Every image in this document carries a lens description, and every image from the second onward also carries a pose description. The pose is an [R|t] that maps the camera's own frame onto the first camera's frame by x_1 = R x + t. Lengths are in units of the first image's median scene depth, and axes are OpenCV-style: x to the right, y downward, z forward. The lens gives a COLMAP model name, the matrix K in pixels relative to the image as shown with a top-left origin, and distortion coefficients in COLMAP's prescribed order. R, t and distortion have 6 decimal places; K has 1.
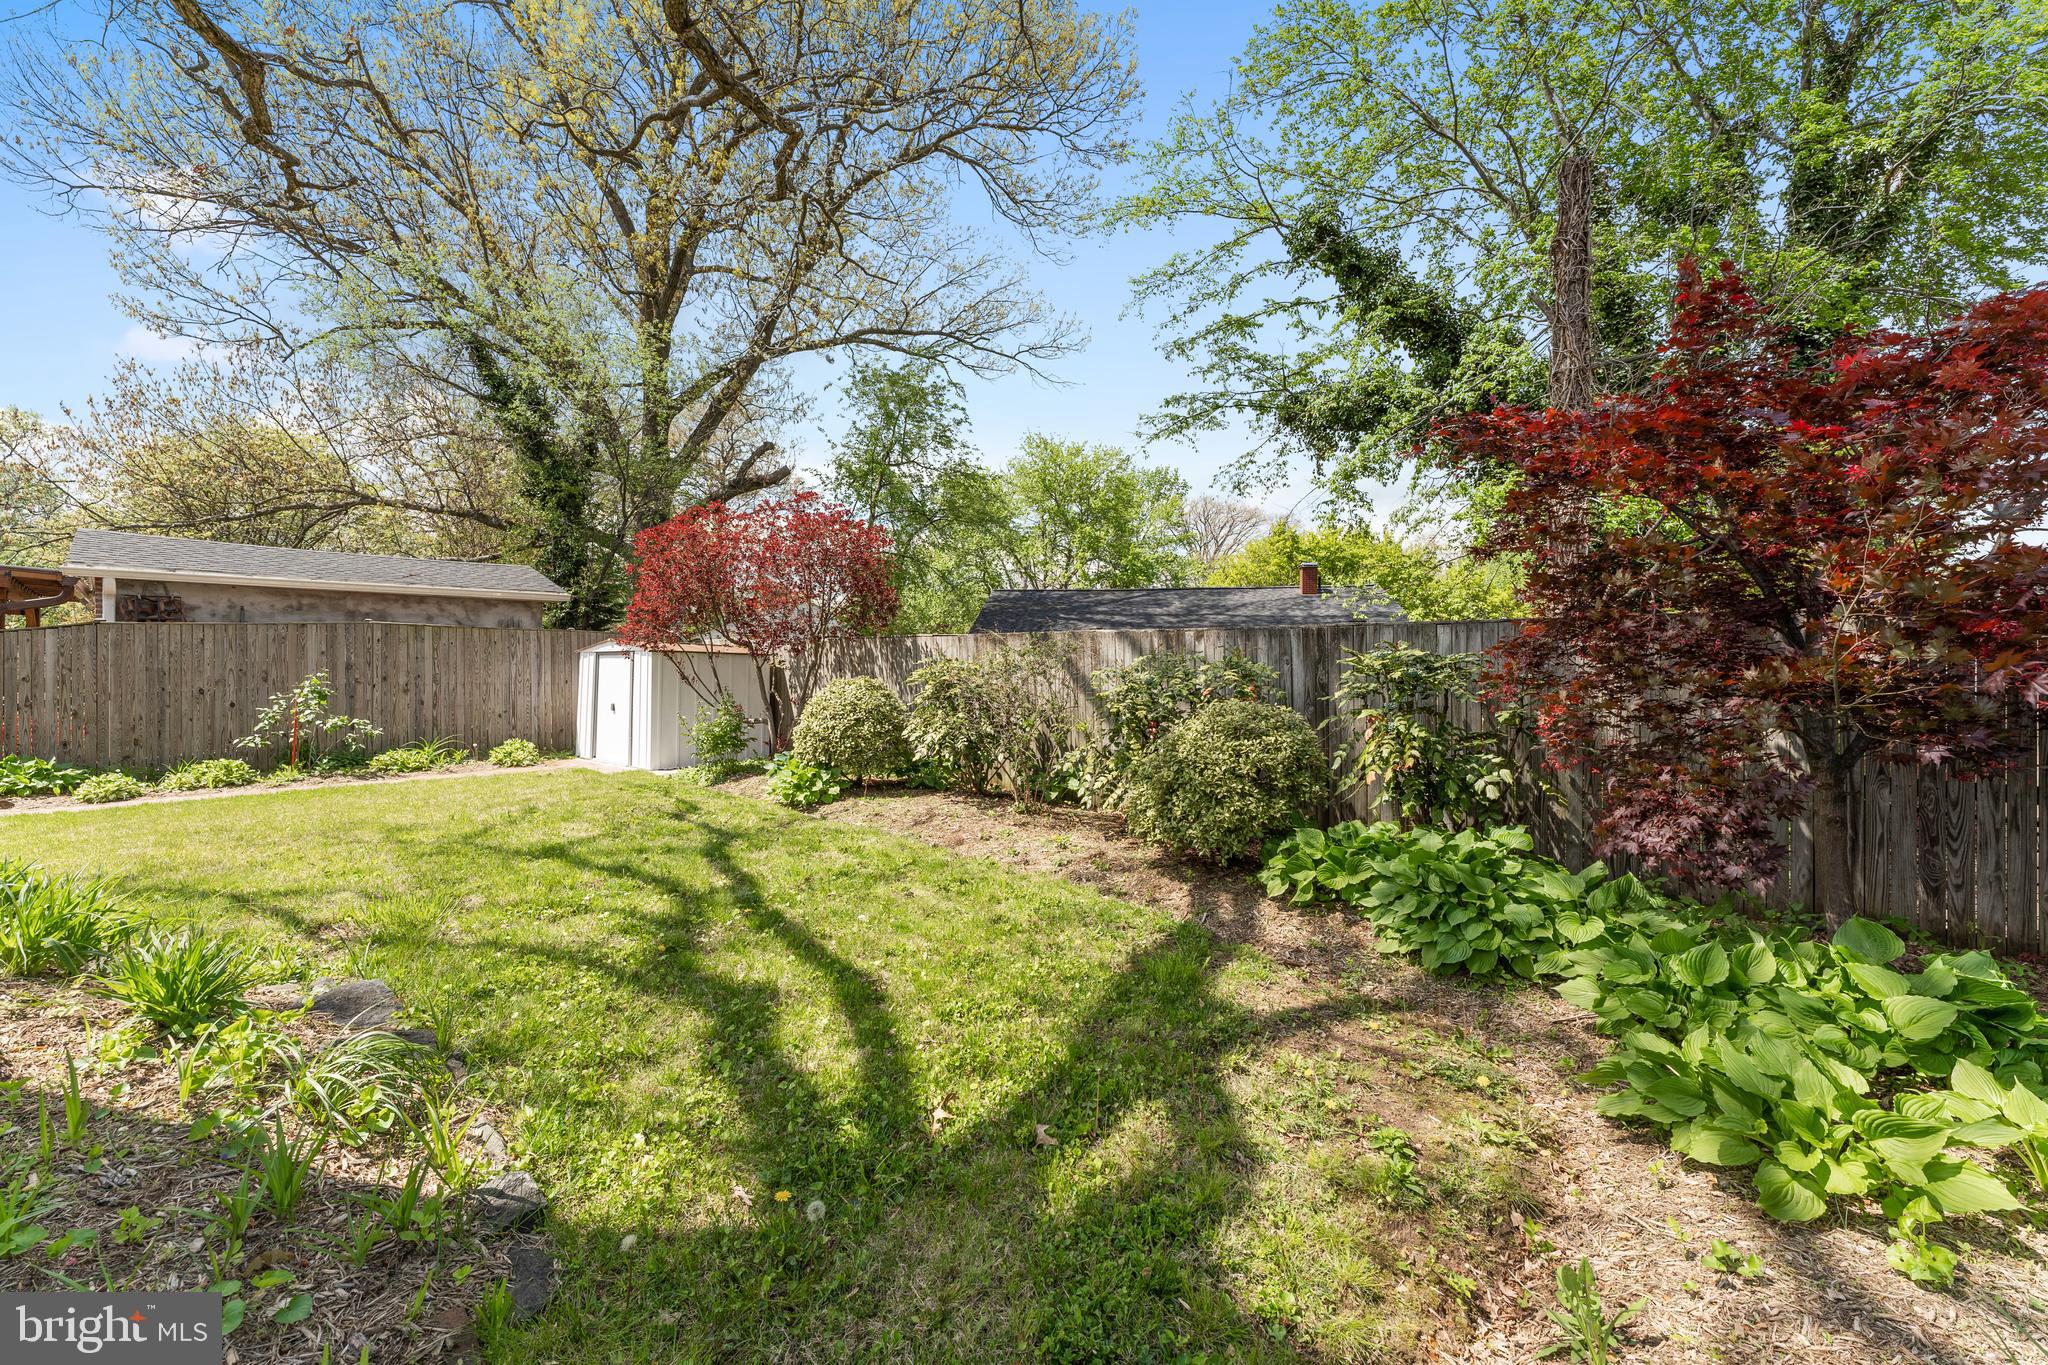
lens RADIAL K [[820.4, 0, 1013.8], [0, 820.4, 681.3], [0, 0, 1]] dist [0.001942, -0.000666]
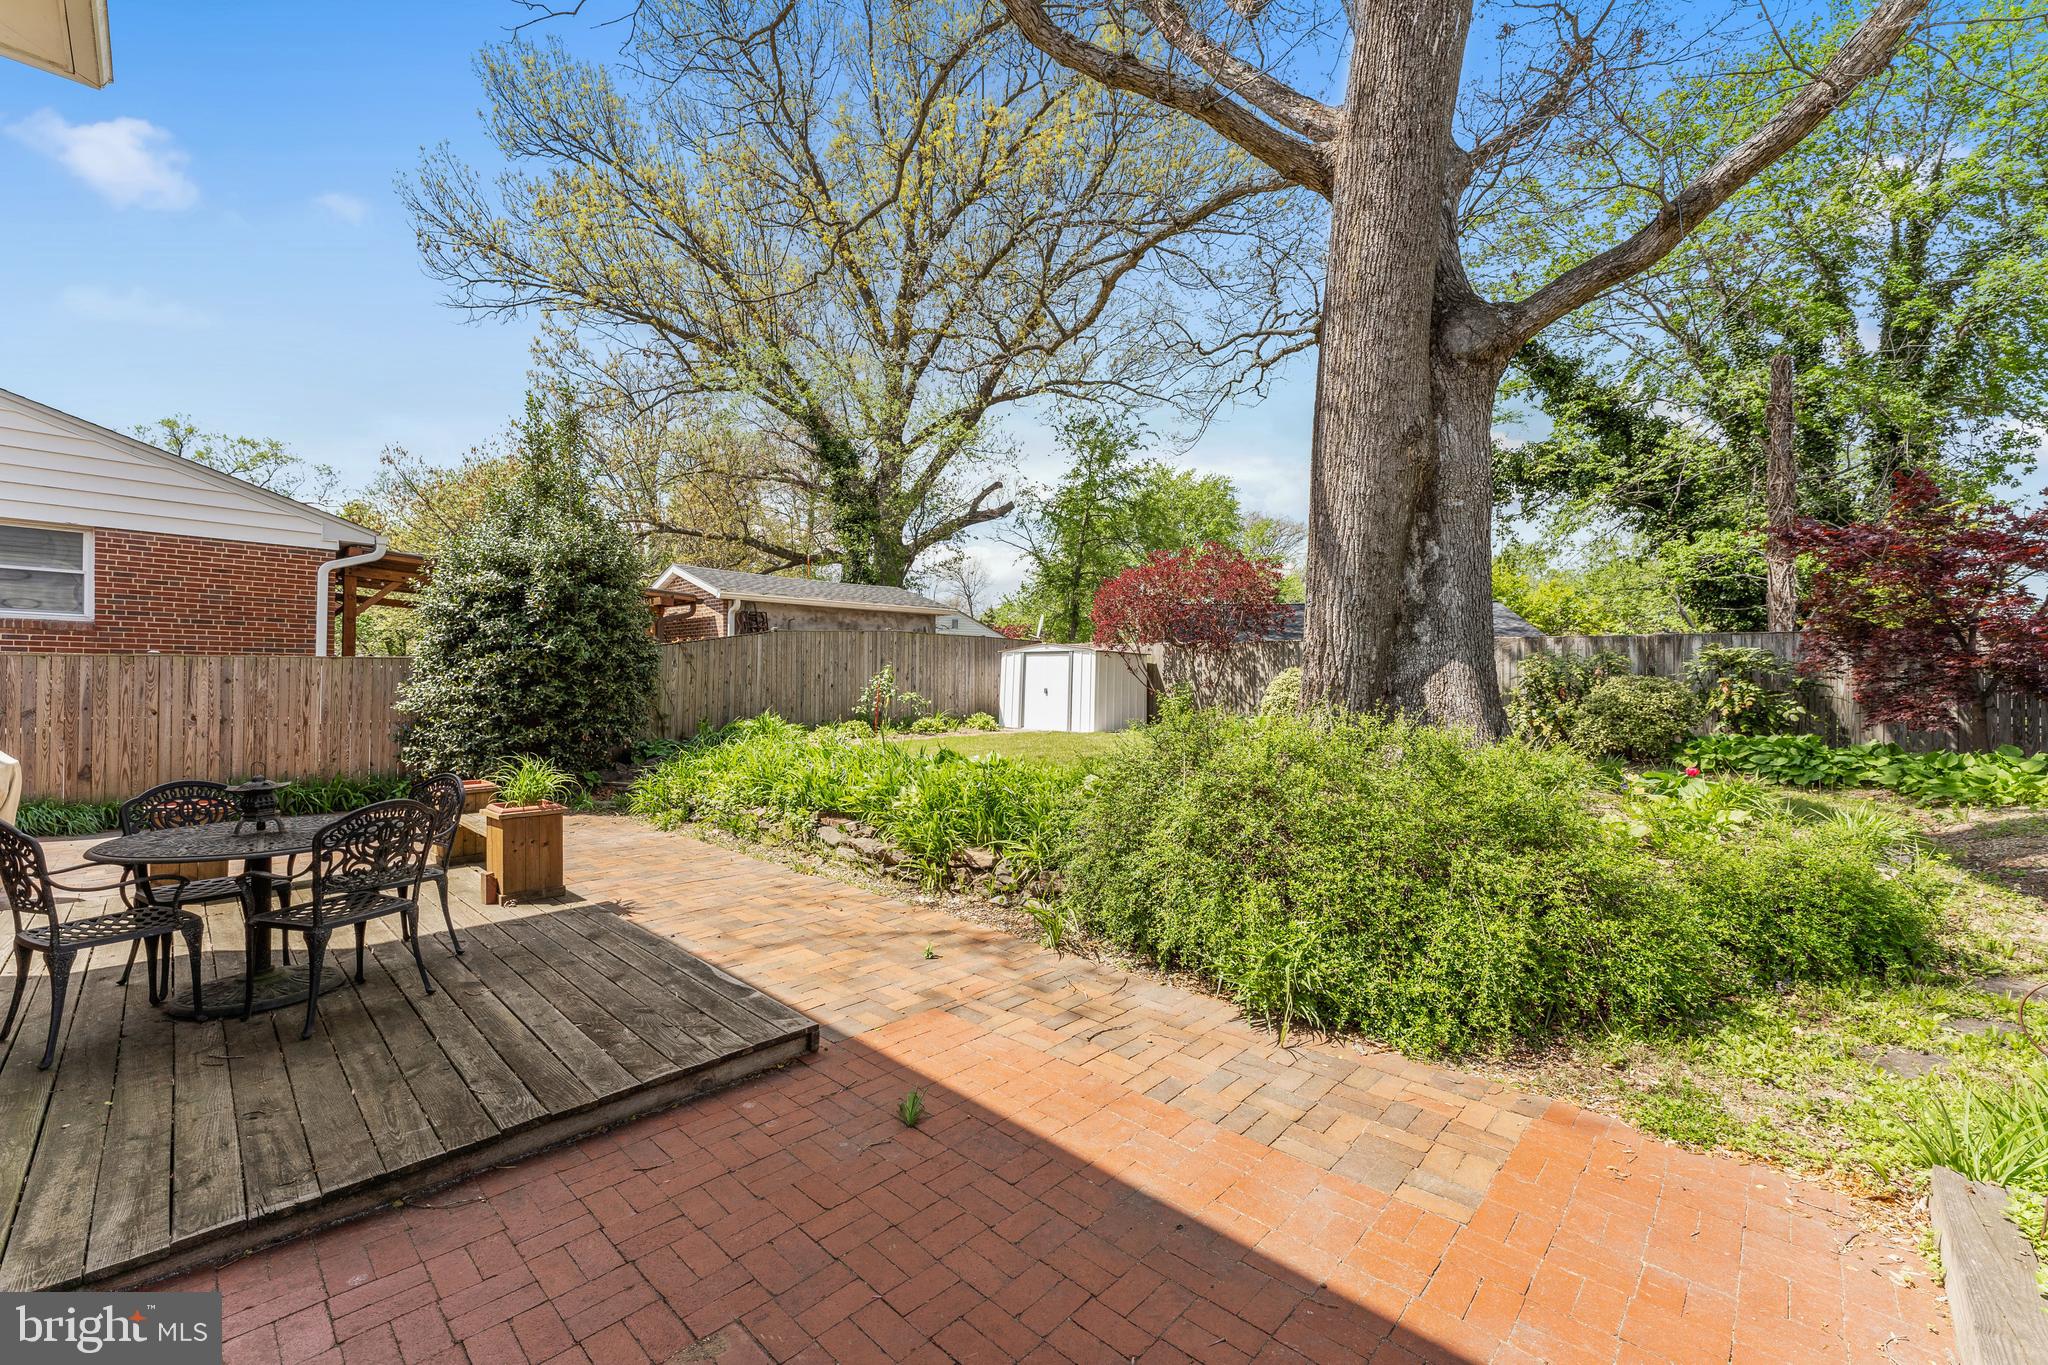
lens RADIAL K [[820.4, 0, 1013.8], [0, 820.4, 681.3], [0, 0, 1]] dist [0.001942, -0.000666]
pose [[0.999961, 0.004033, -0.007843, -0.576674], [-0.004106, 0.999948, -0.009352, 0.031119], [0.007805, 0.009384, 0.999926, -0.452902]]
